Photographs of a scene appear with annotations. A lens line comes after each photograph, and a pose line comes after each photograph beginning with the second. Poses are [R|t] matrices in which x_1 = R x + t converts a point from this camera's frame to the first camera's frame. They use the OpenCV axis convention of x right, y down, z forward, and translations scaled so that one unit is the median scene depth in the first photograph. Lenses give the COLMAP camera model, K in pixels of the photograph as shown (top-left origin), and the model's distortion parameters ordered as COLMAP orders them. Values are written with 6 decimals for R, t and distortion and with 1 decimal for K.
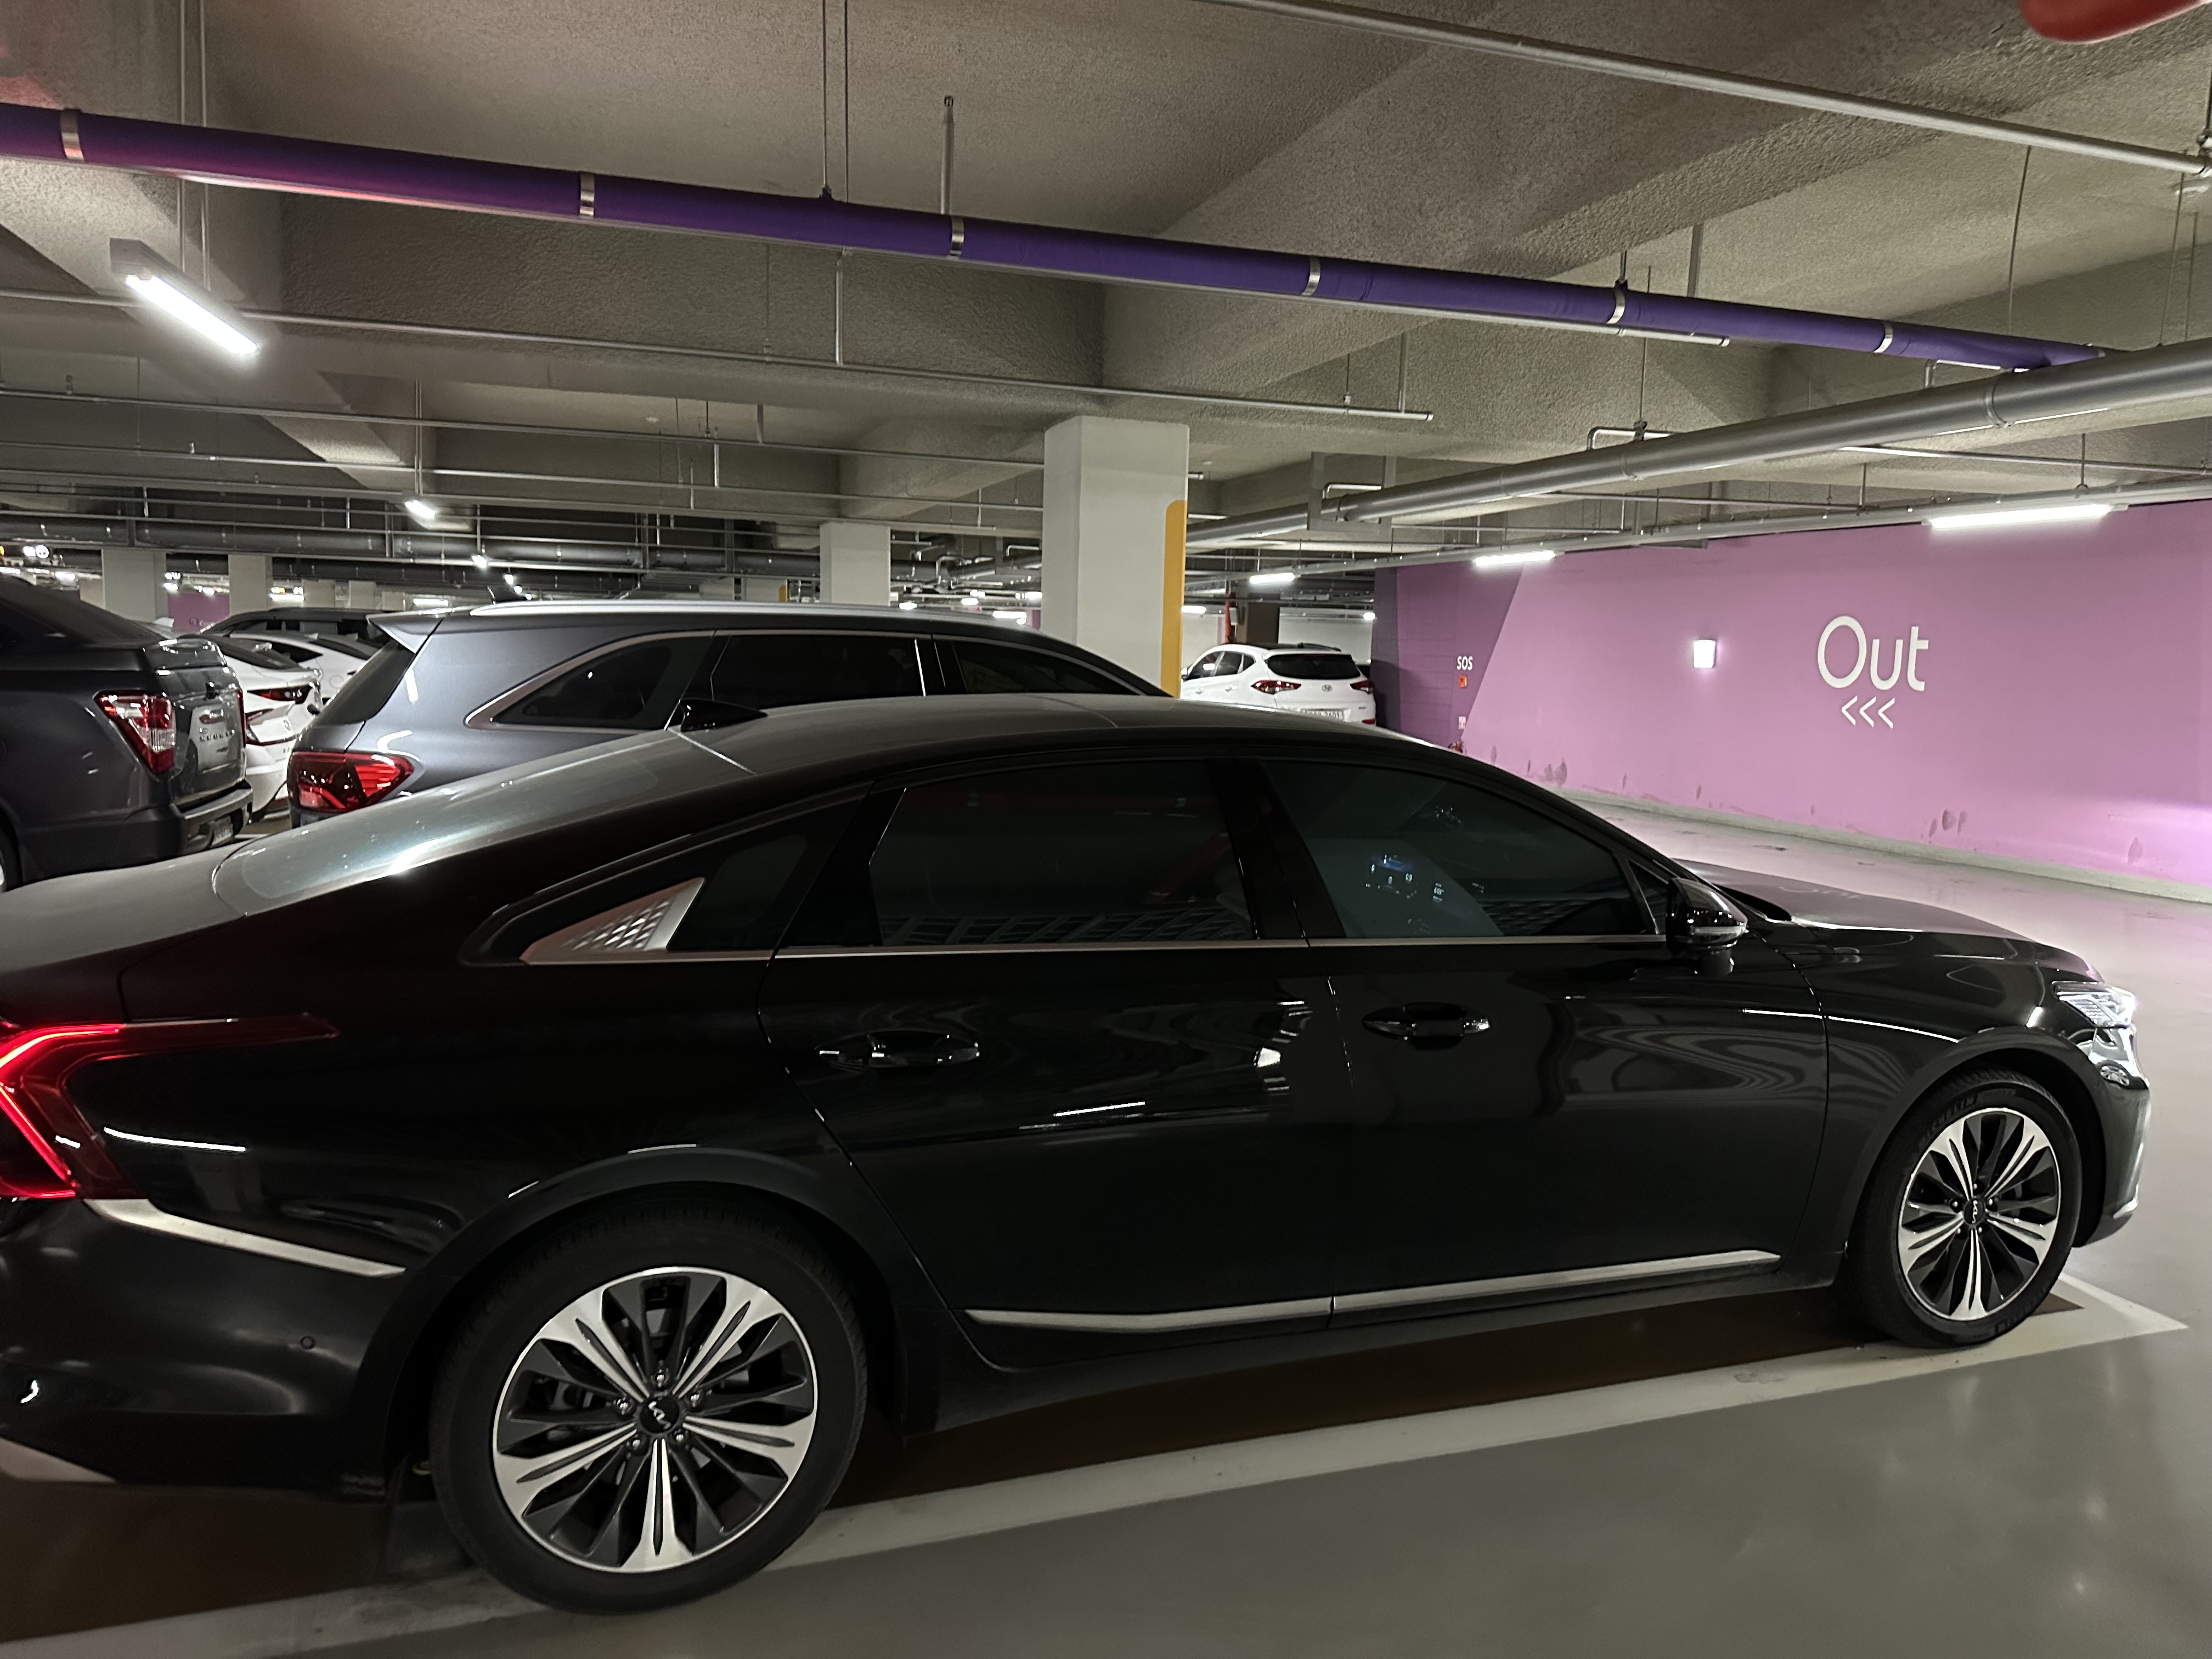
lens RADIAL K [[1592.0, 0, 1106.0], [0, 1592.0, 829.5], [0, 0, 1]] dist [0.068326, -0.000927]
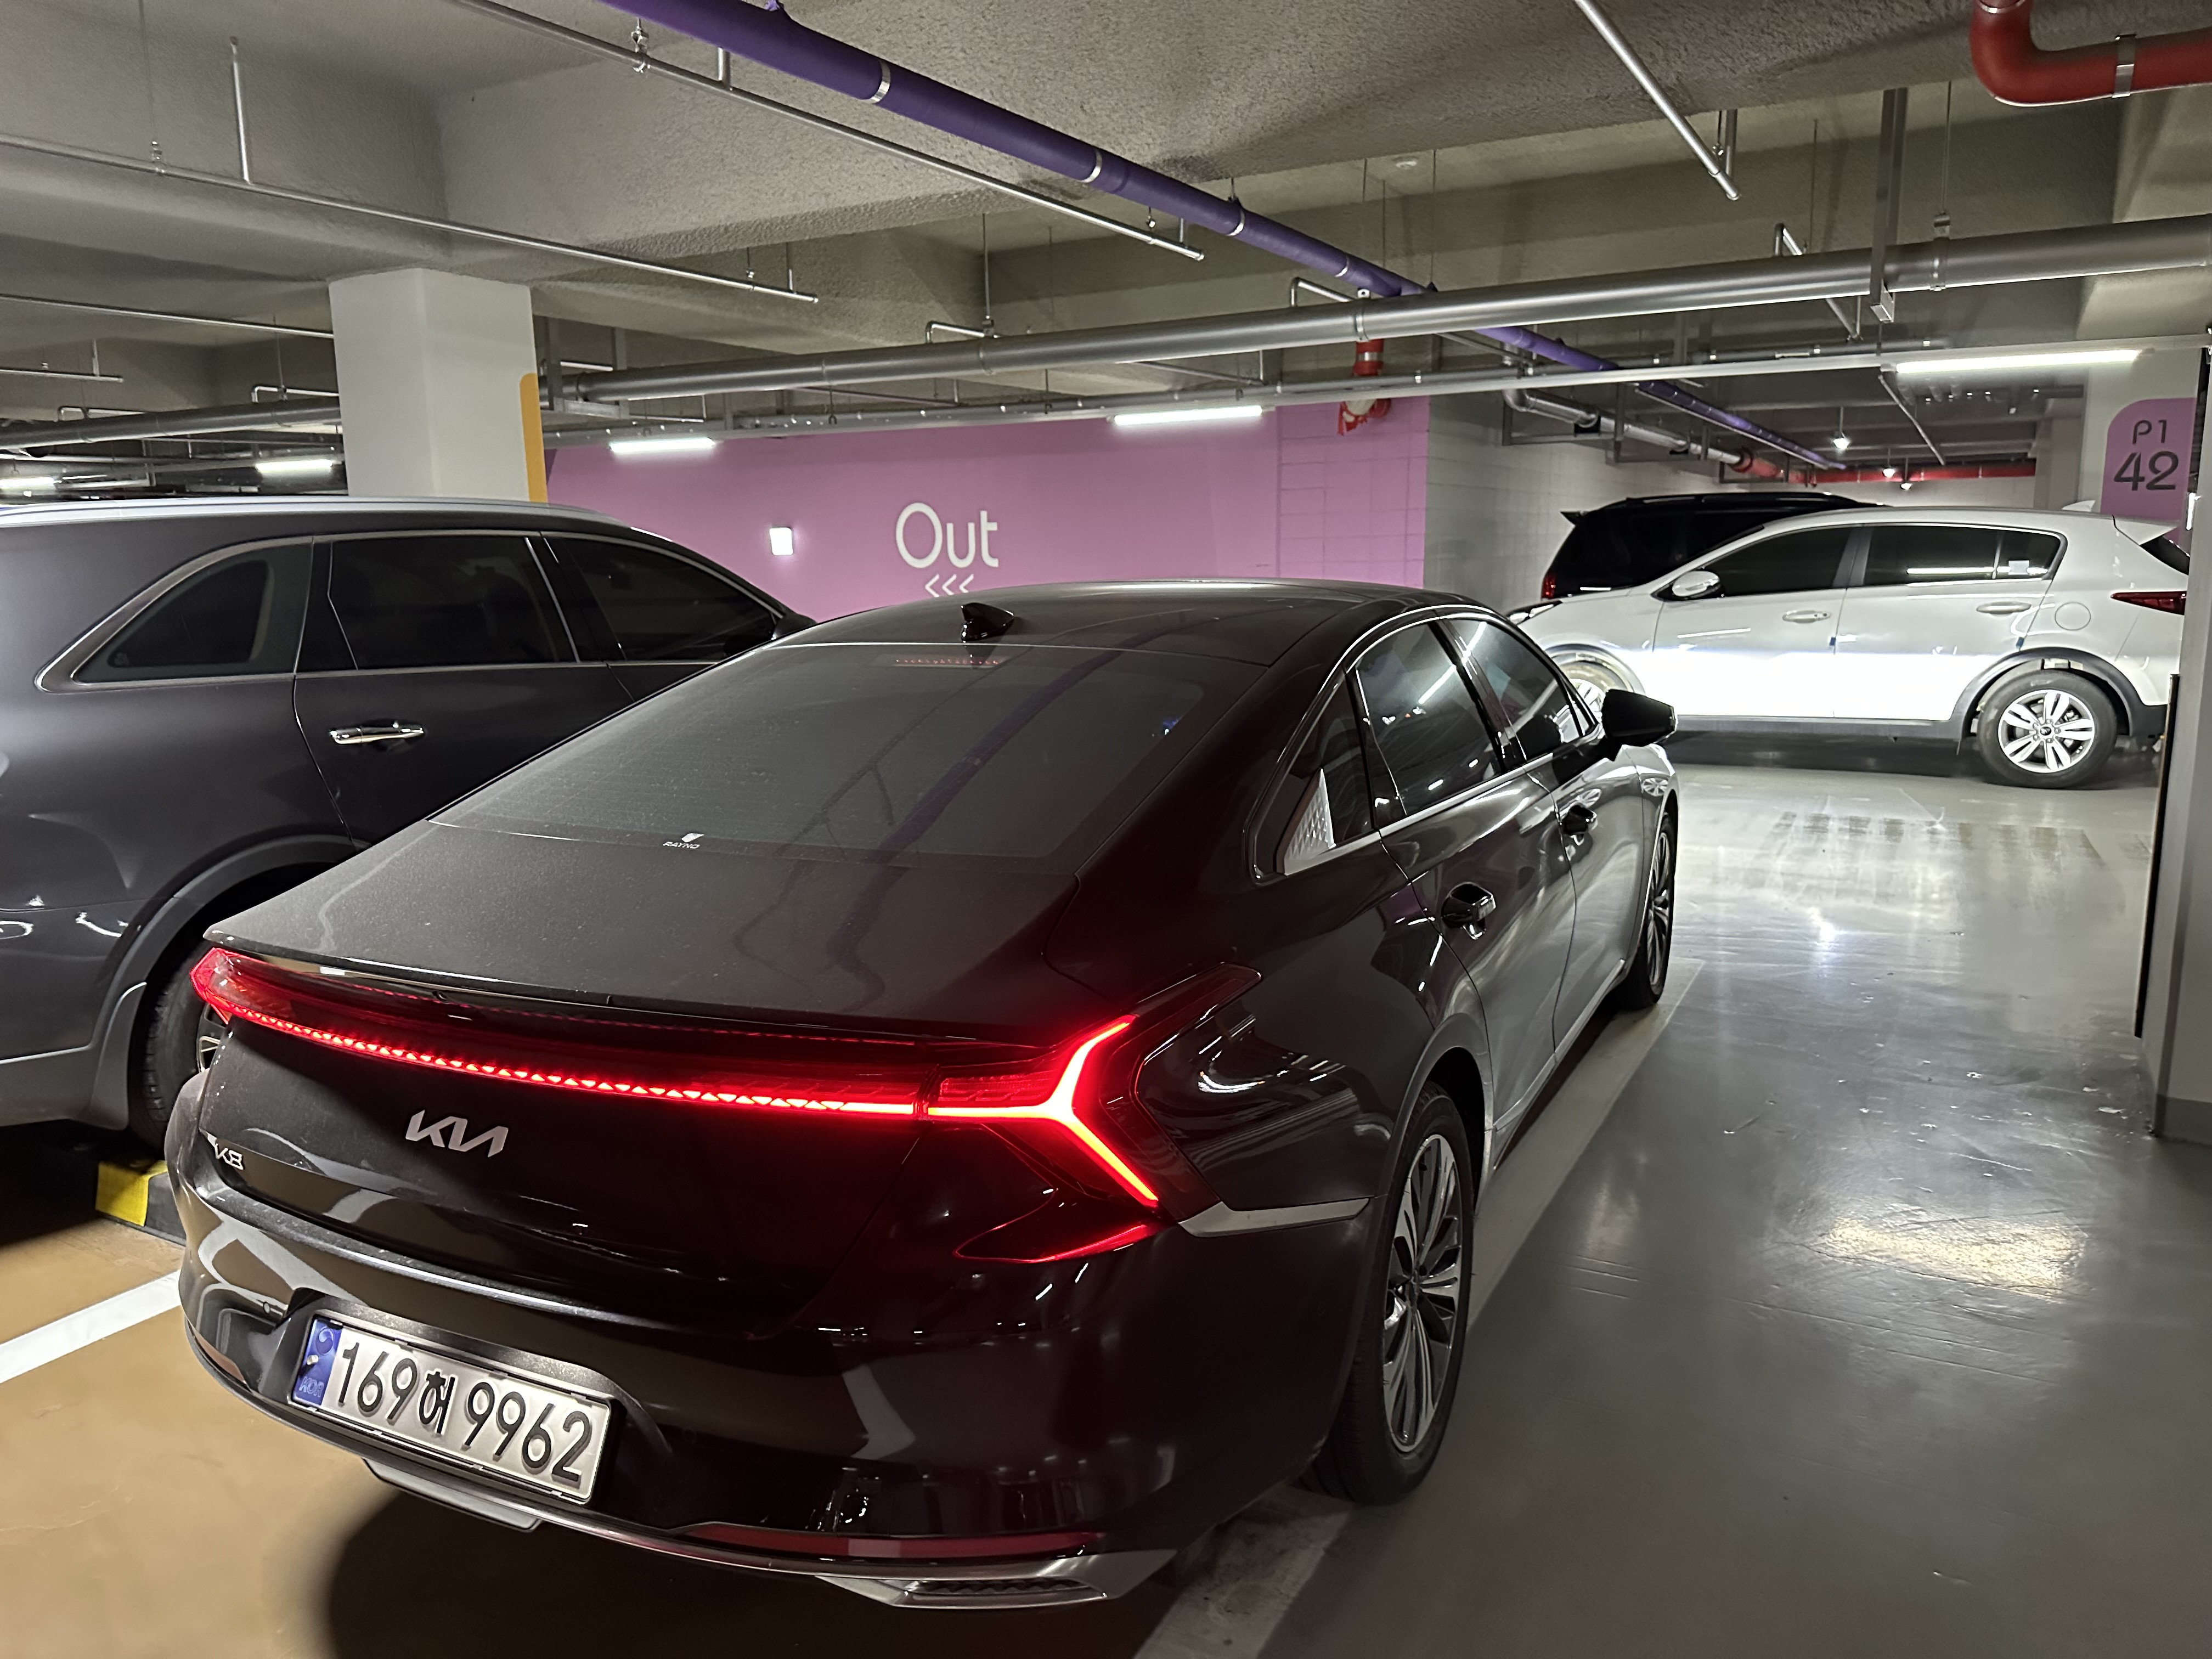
lens RADIAL K [[1599.9, 0, 1106.0], [0, 1599.9, 829.5], [0, 0, 1]] dist [0.051150, 0.000593]
pose [[0.740254, -0.156100, 0.653955, -0.335081], [0.114456, 0.987734, 0.106212, -0.017946], [-0.662513, -0.003775, 0.749041, 0.120698]]
